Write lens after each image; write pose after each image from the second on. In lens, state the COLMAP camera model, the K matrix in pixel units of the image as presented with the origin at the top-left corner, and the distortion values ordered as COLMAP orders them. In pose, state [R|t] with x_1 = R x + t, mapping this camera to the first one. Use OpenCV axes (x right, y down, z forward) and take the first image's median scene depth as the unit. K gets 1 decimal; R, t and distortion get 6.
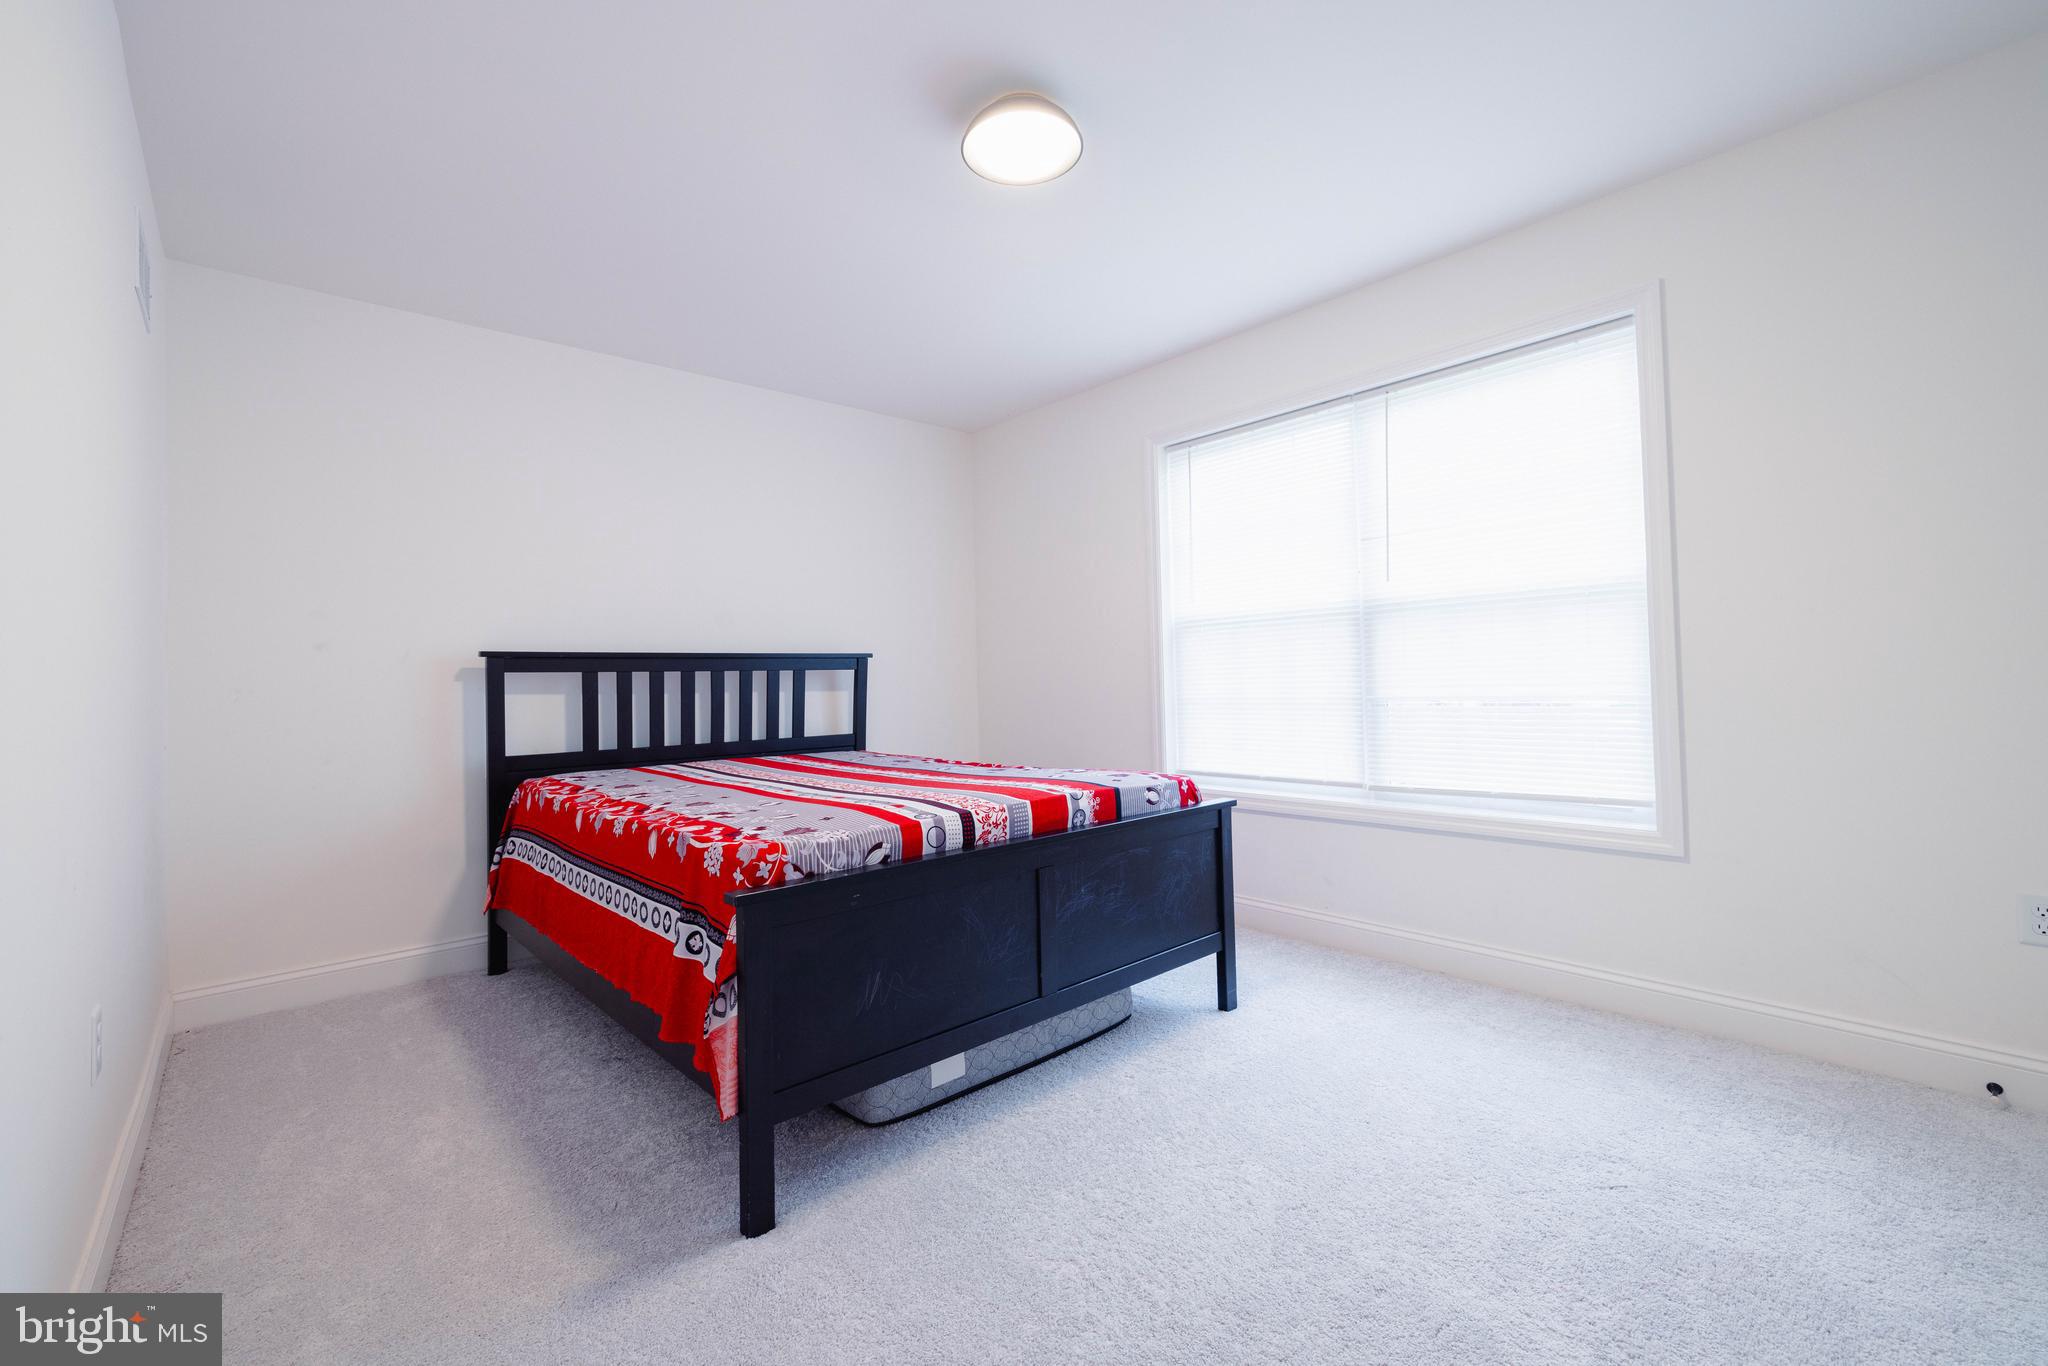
lens RADIAL K [[892.0, 0, 1017.3], [0, 892.0, 676.3], [0, 0, 1]] dist [-0.001625, 0.000003]
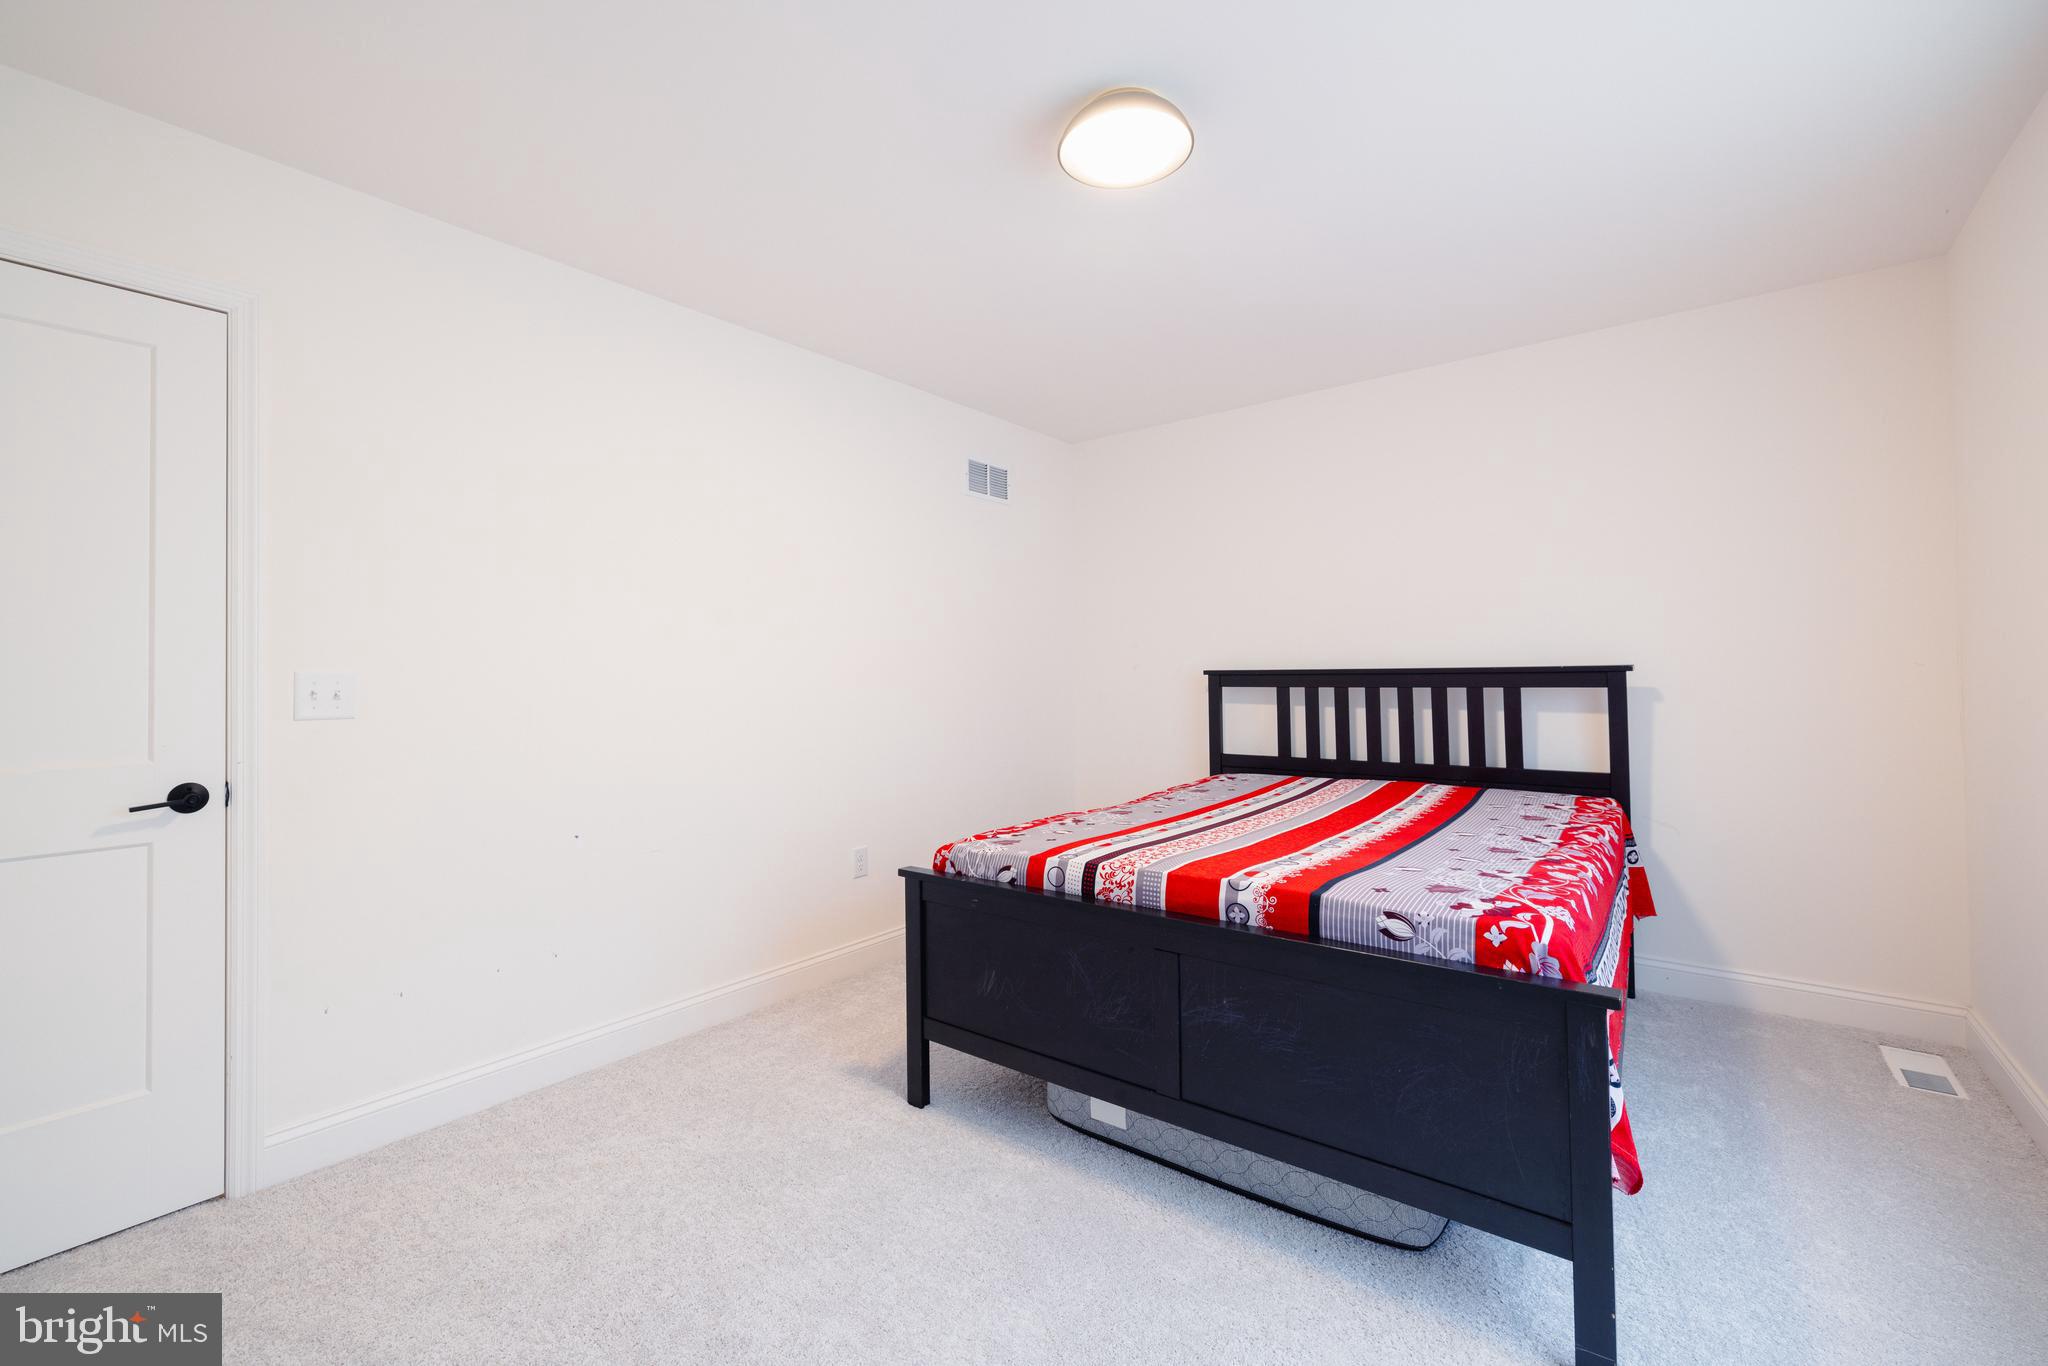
lens RADIAL K [[892.0, 0, 1017.0], [0, 892.0, 675.8], [0, 0, 1]] dist [-0.001625, 0.000003]
pose [[0.141872, 0.024989, -0.989569, 0.775981], [0.016677, 0.999479, 0.027630, -0.073658], [0.989744, -0.020423, 0.141382, 0.658892]]
